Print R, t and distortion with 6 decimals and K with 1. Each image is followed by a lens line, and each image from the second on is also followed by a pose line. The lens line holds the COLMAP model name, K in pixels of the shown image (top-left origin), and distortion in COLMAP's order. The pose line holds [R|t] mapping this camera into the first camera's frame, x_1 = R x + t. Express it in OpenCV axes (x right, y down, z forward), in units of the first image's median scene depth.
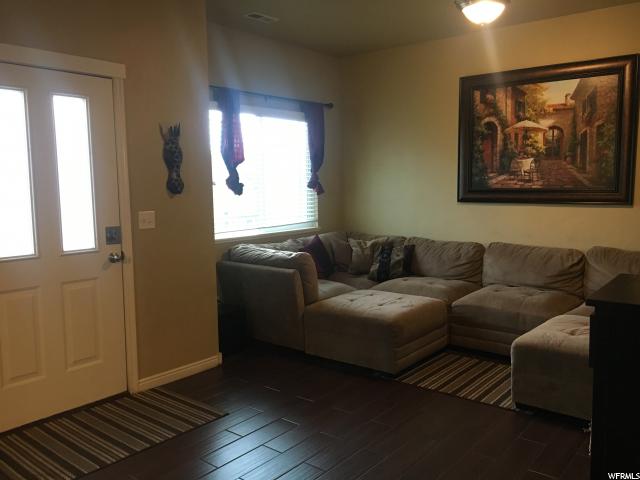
lens RADIAL K [[541.0, 0, 319.9], [0, 541.0, 238.6], [0, 0, 1]] dist [0.069424, -0.028618]
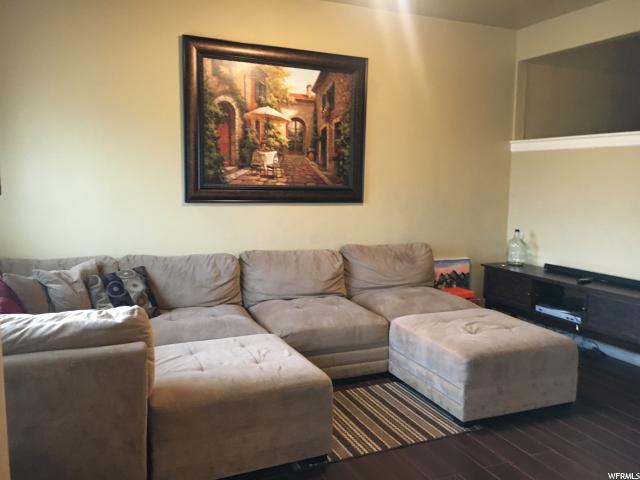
lens RADIAL K [[541.0, 0, 320.1], [0, 541.0, 240.8], [0, 0, 1]] dist [0.069424, -0.028618]
pose [[0.466060, -0.078405, 0.881272, -0.359215], [0.076410, 0.995911, 0.048195, -0.040495], [-0.881447, 0.044877, 0.470145, 0.535305]]
